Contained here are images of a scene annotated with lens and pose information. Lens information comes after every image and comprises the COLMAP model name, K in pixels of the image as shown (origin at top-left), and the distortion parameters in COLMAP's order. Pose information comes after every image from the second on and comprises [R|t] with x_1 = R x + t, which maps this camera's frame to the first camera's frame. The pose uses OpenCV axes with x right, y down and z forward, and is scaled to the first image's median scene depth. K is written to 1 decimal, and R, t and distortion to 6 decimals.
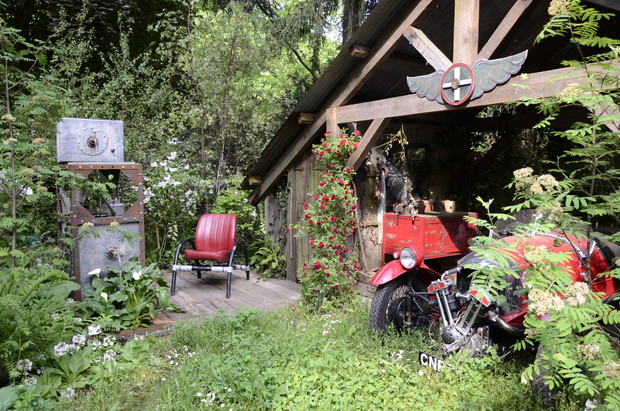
lens RADIAL K [[462.4, 0, 309.9], [0, 462.4, 205.0], [0, 0, 1]] dist [0.002144, -0.000258]
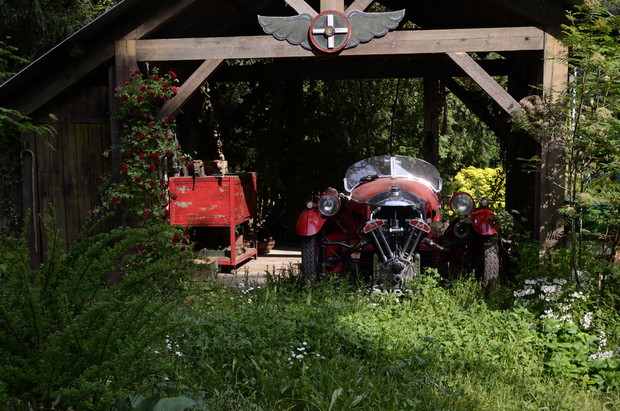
lens RADIAL K [[697.6, 0, 310.6], [0, 697.6, 205.7], [0, 0, 1]] dist [-0.028748, 0.000000]
pose [[0.728784, -0.067863, 0.681373, -0.748232], [0.059038, 0.997599, 0.036212, 0.053625], [-0.682194, 0.013836, 0.731040, -0.052125]]
